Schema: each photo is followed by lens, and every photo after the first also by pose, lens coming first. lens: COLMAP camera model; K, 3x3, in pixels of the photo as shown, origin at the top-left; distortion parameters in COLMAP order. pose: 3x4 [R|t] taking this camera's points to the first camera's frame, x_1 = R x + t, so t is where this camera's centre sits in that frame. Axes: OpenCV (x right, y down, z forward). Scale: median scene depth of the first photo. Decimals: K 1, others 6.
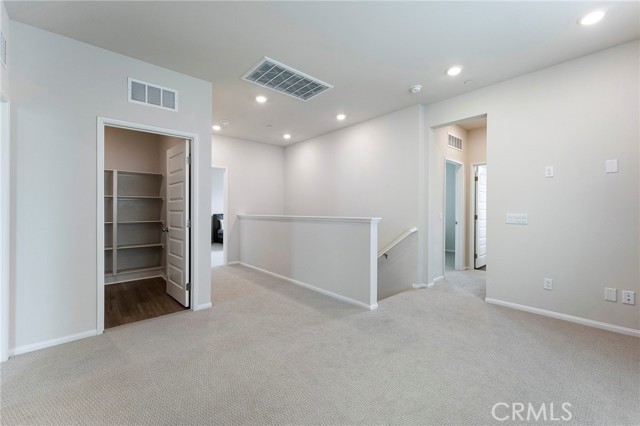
lens RADIAL K [[257.5, 0, 320.0], [0, 257.5, 213.0], [0, 0, 1]] dist [-0.000369, -0.000035]
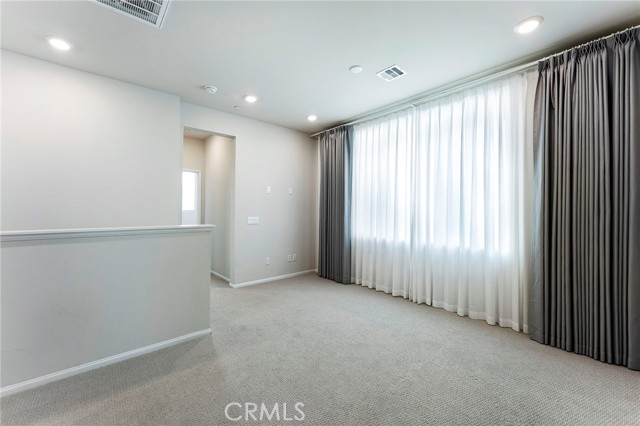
lens RADIAL K [[257.5, 0, 320.0], [0, 257.5, 213.0], [0, 0, 1]] dist [-0.000369, -0.000035]
pose [[-0.001923, -0.000247, 0.999998, -0.665475], [-0.000246, 1.000000, 0.000246, -0.018426], [-0.999998, -0.000245, -0.001923, 0.656375]]
